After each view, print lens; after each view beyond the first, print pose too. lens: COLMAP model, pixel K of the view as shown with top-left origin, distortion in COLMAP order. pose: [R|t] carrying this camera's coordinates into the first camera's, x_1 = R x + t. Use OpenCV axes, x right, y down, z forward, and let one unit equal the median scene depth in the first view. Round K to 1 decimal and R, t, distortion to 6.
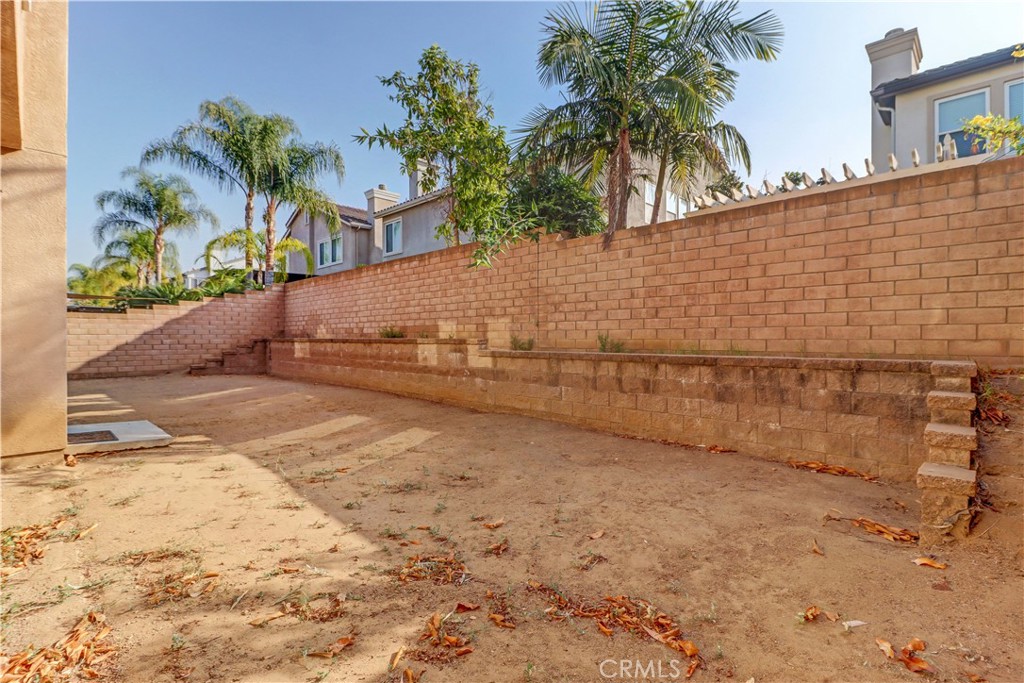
lens RADIAL K [[476.3, 0, 518.8], [0, 476.3, 341.3], [0, 0, 1]] dist [0.012980, -0.008017]
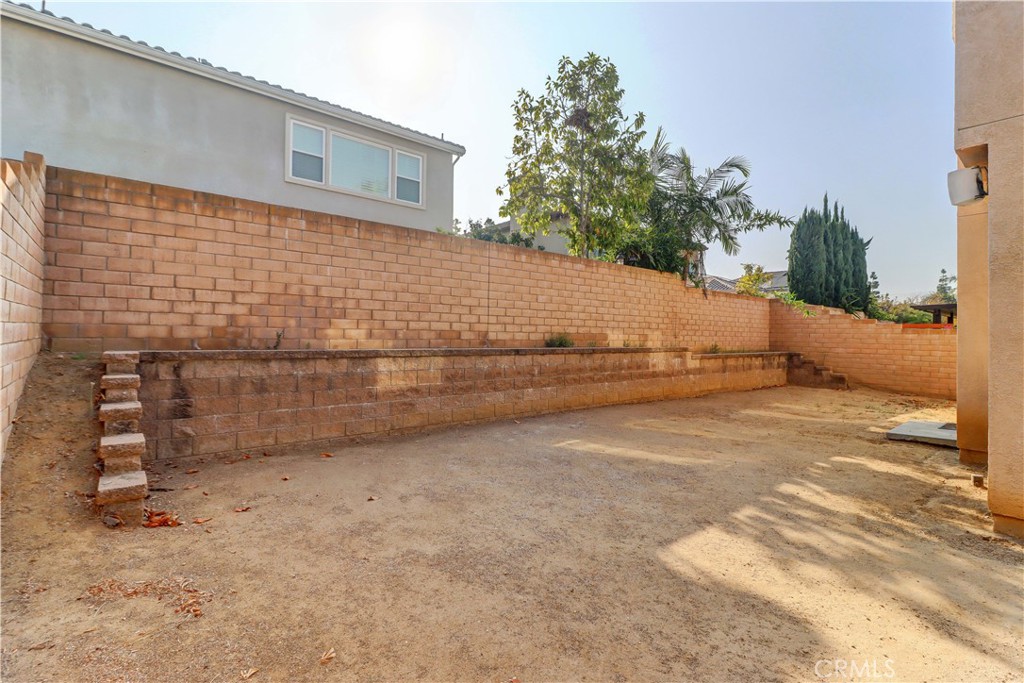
lens RADIAL K [[476.3, 0, 513.2], [0, 476.3, 337.8], [0, 0, 1]] dist [0.012980, -0.008017]
pose [[0.094287, -0.003306, 0.995540, -1.409900], [-0.007829, 0.999961, 0.004062, -0.032109], [-0.995514, -0.008177, 0.094257, 1.266237]]
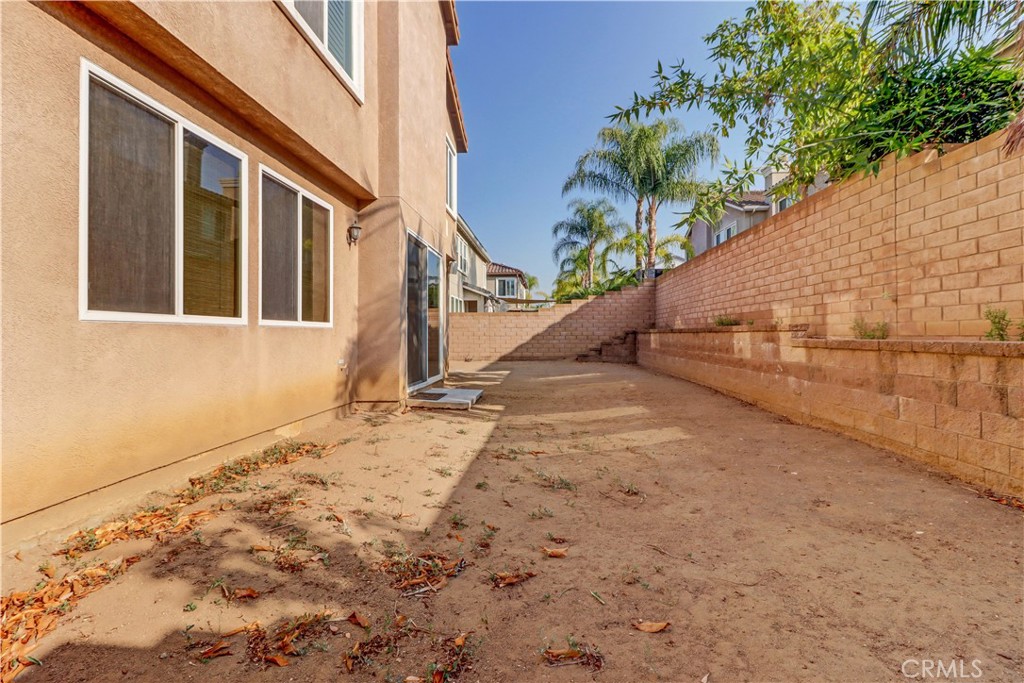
lens RADIAL K [[476.3, 0, 512.3], [0, 476.3, 329.3], [0, 0, 1]] dist [0.012980, -0.008017]
pose [[0.648349, -0.008445, -0.761296, 0.180980], [-0.005615, 0.999858, -0.015874, 0.016365], [0.761322, 0.014567, 0.648210, 0.170187]]
